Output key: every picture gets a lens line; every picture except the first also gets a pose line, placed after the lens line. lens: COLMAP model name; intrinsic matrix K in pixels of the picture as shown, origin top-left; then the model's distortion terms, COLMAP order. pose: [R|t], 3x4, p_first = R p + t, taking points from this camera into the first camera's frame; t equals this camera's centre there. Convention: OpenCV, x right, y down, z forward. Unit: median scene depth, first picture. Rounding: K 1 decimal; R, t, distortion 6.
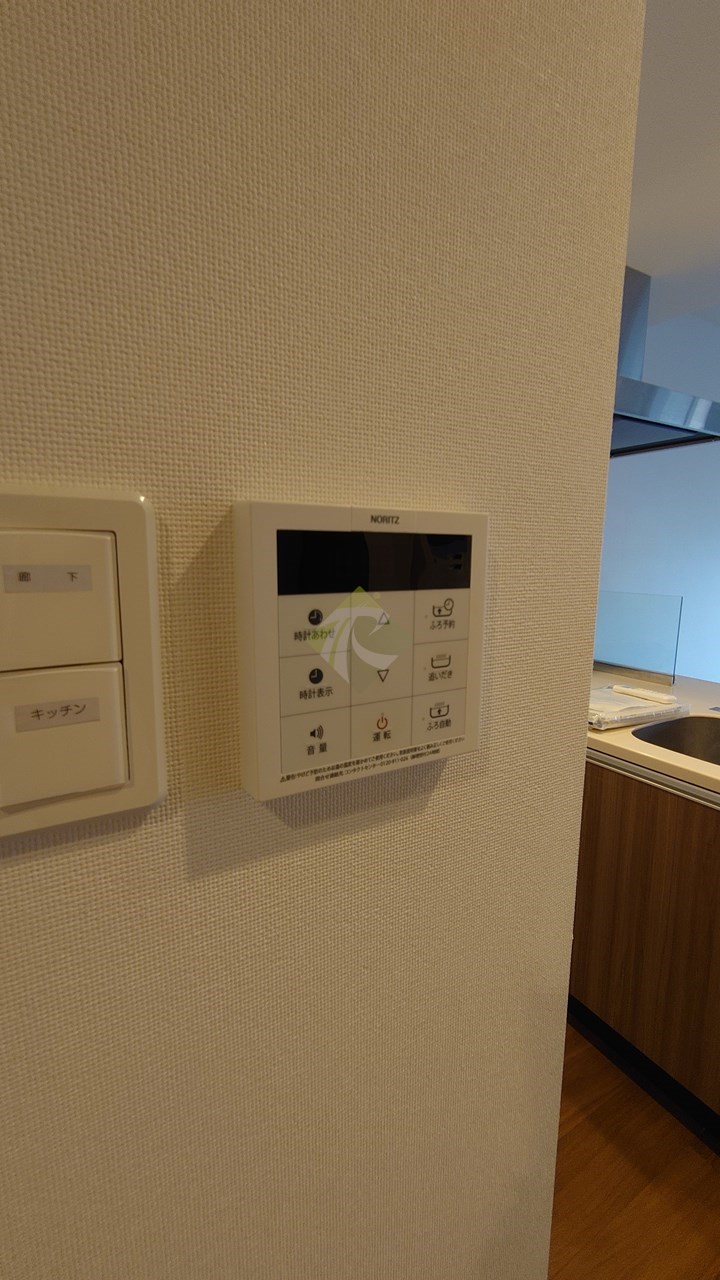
lens RADIAL K [[545.6, 0, 359.6], [0, 545.6, 645.6], [0, 0, 1]] dist [0.001228, 0.000205]
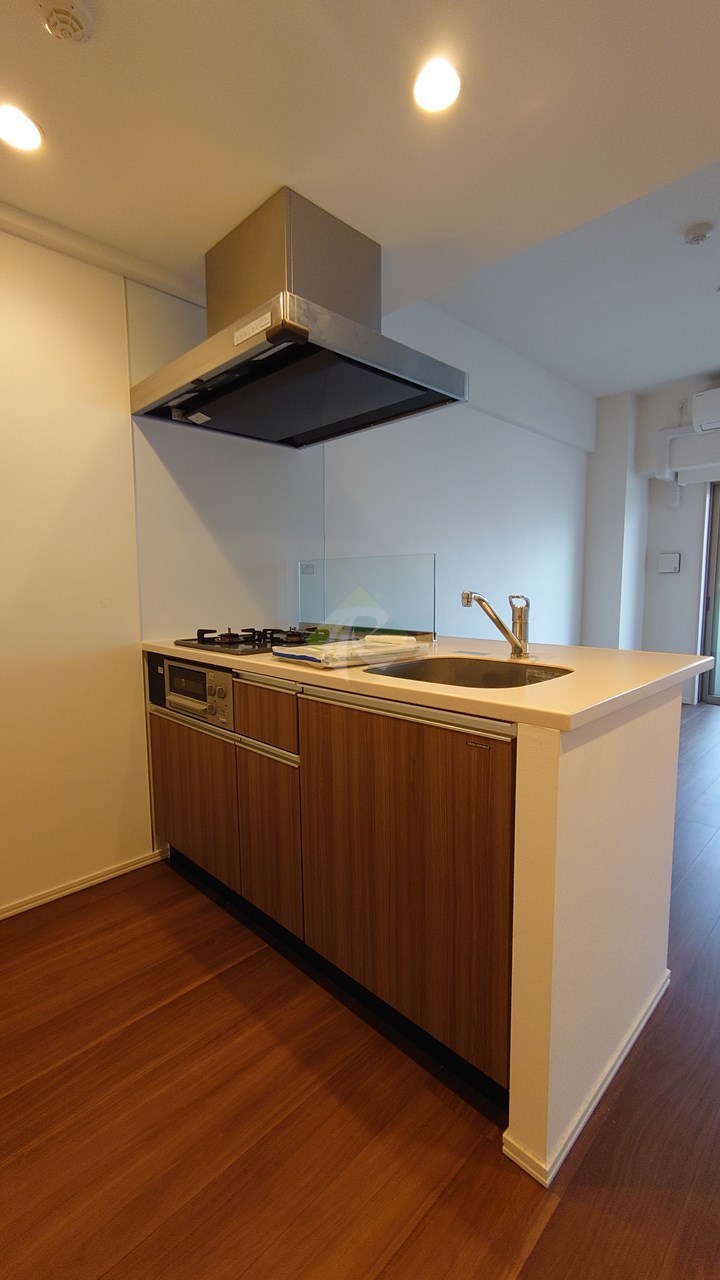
lens RADIAL K [[545.6, 0, 357.6], [0, 545.6, 642.2], [0, 0, 1]] dist [0.001228, 0.000205]
pose [[0.967727, -0.040821, 0.248673, 0.267889], [0.052822, 0.997730, -0.041778, 0.163103], [-0.246403, 0.053565, 0.967686, 0.058192]]
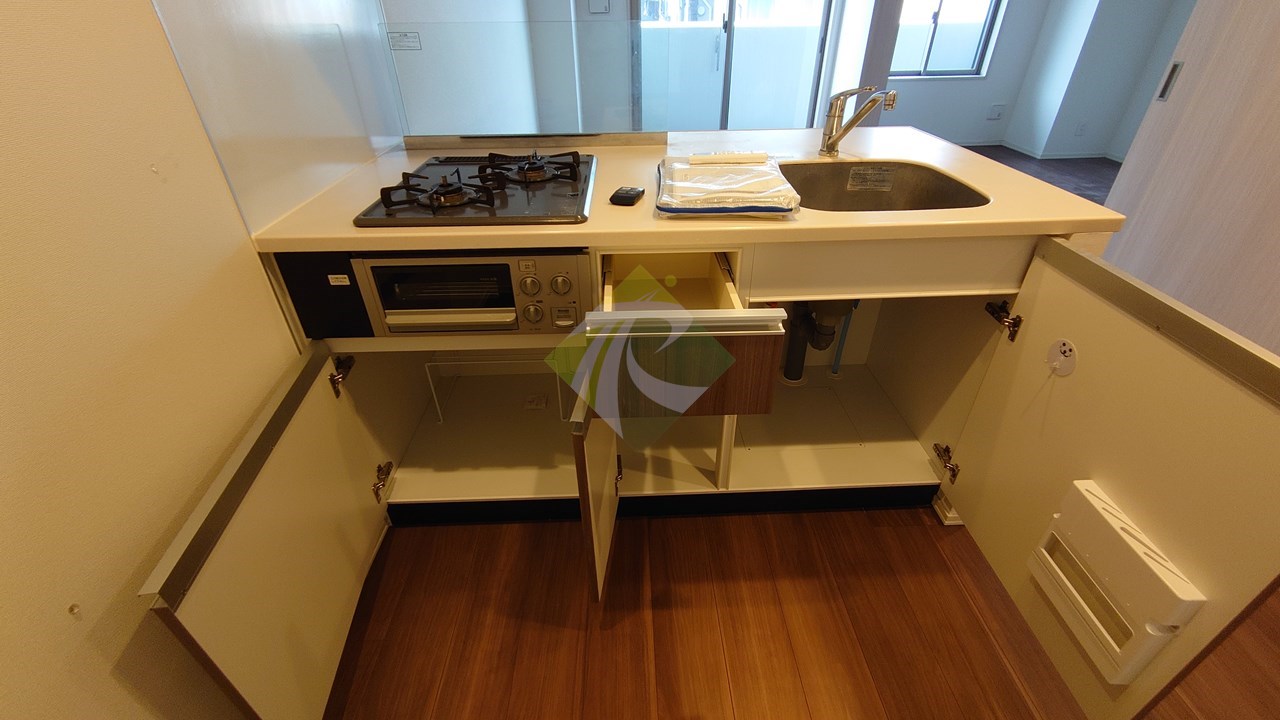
lens RADIAL K [[545.6, 0, 644.4], [0, 545.6, 359.5], [0, 0, 1]] dist [0.001228, 0.000205]
pose [[0.470955, -0.492644, 0.731781, -0.326805], [0.150182, 0.862201, 0.483792, -0.074589], [-0.869280, -0.117944, 0.480044, 0.847845]]
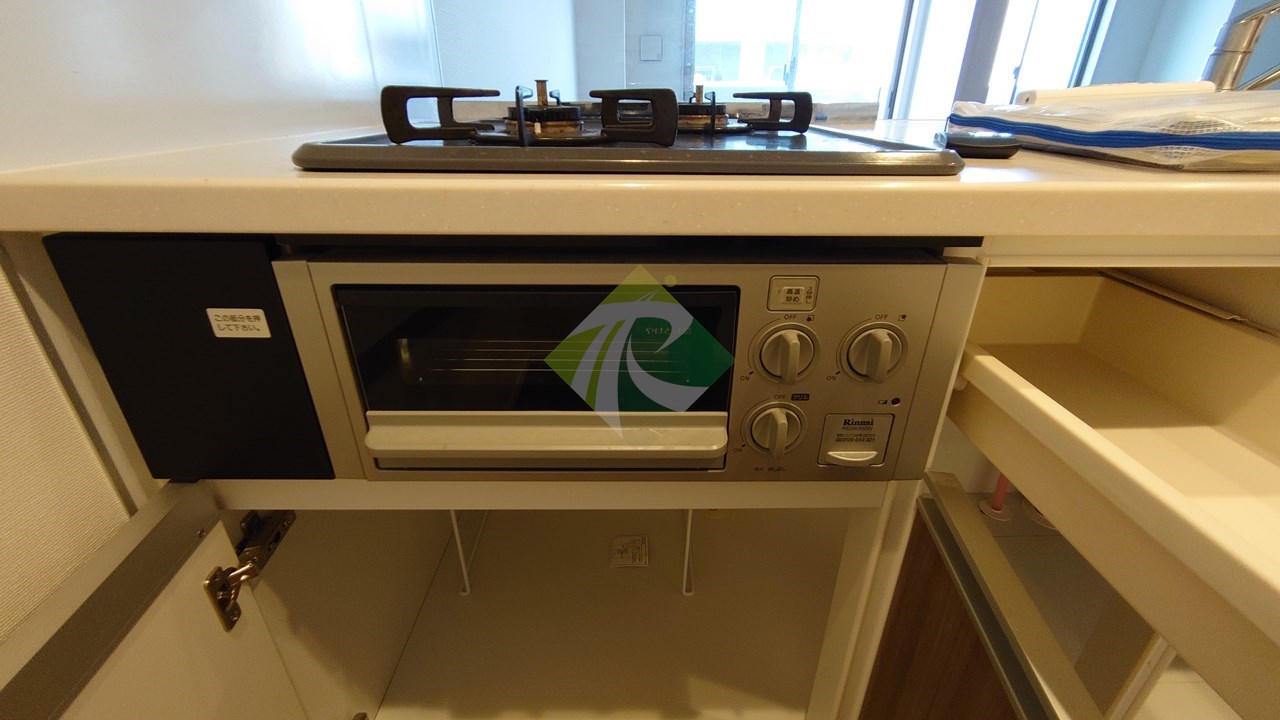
lens RADIAL K [[545.6, 0, 644.5], [0, 545.6, 359.3], [0, 0, 1]] dist [0.001228, 0.000205]
pose [[0.490777, -0.384483, 0.781863, -0.011363], [0.135070, 0.920093, 0.367675, 0.090662], [-0.860752, -0.074840, 0.503493, 1.326778]]
